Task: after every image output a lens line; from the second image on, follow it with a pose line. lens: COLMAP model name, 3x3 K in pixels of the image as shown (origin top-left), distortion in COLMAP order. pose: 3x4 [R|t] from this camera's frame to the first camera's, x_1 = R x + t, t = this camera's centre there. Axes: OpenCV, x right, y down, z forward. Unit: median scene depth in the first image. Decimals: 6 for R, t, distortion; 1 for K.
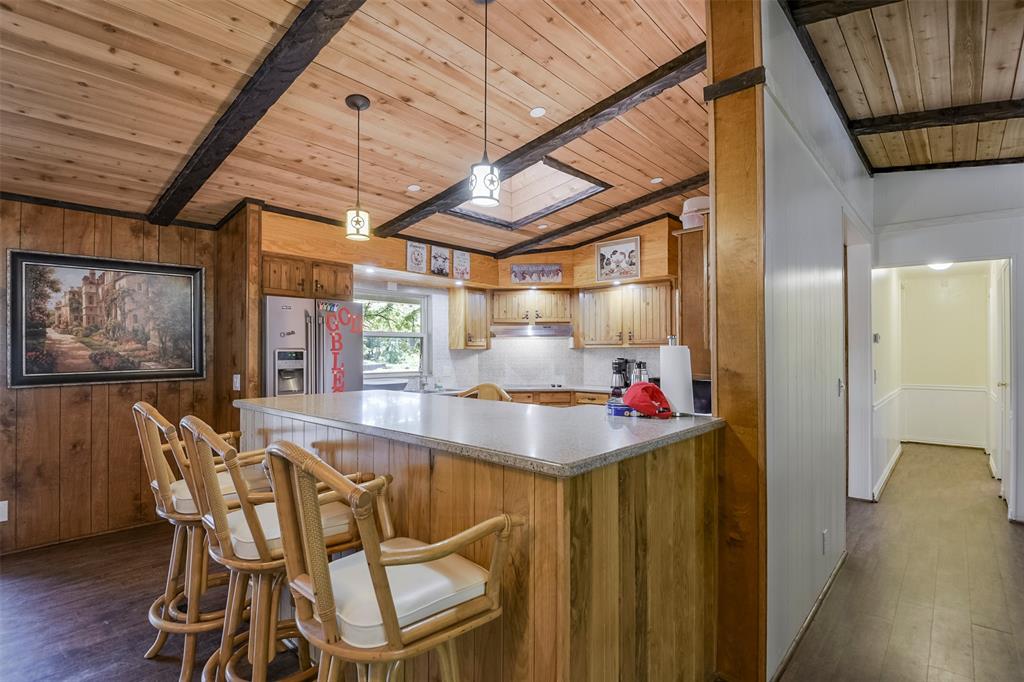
lens RADIAL K [[488.9, 0, 510.6], [0, 488.9, 342.7], [0, 0, 1]] dist [-0.008266, -0.011699]
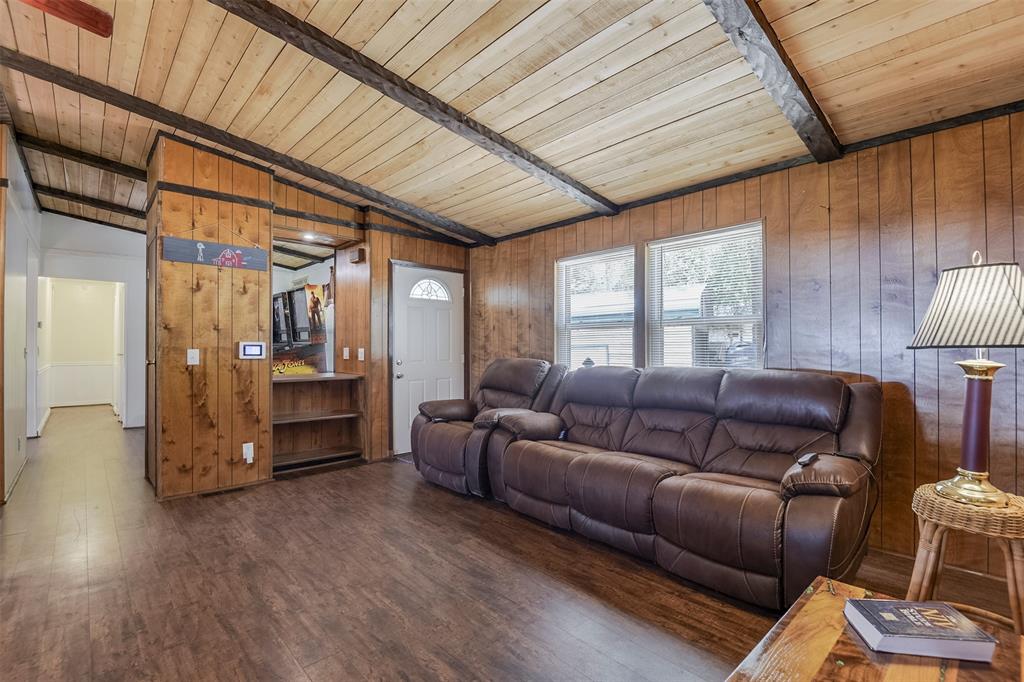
lens RADIAL K [[469.3, 0, 505.9], [0, 469.3, 342.9], [0, 0, 1]] dist [-0.017983, -0.003946]
pose [[0.086690, 0.004124, 0.996227, -0.504447], [-0.017691, 0.999840, -0.002599, 0.025254], [-0.996078, -0.017399, 0.086750, -0.521926]]
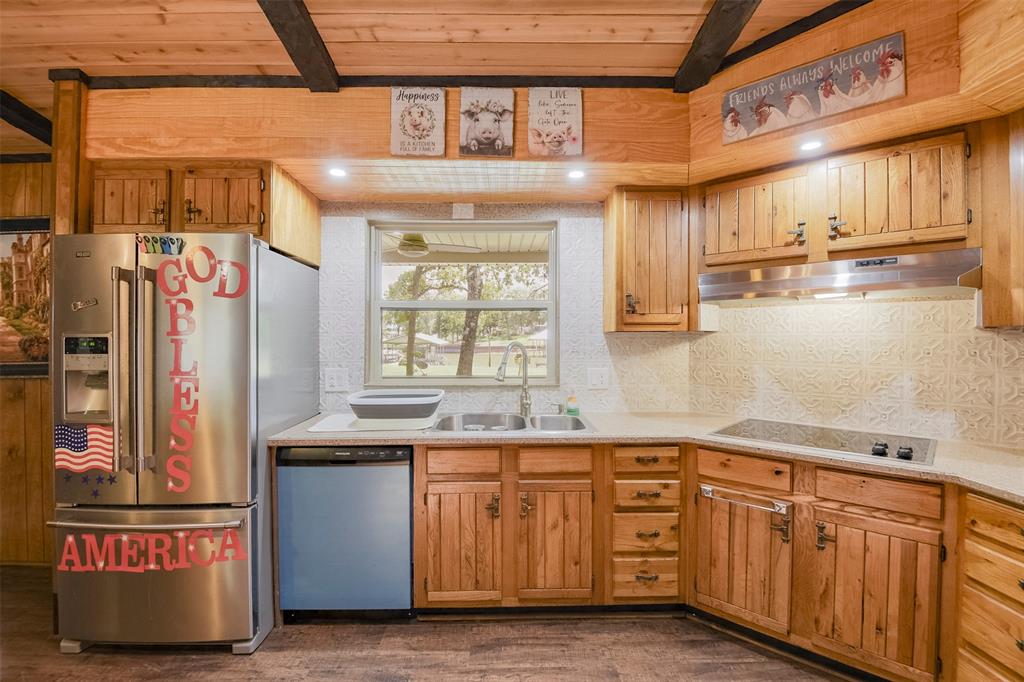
lens RADIAL K [[469.3, 0, 507.8], [0, 469.3, 339.9], [0, 0, 1]] dist [-0.017983, -0.003946]
pose [[0.683709, 0.007702, -0.729714, 0.204712], [0.013040, 0.999656, 0.022769, 0.014561], [0.729638, -0.025083, 0.683374, 0.932547]]
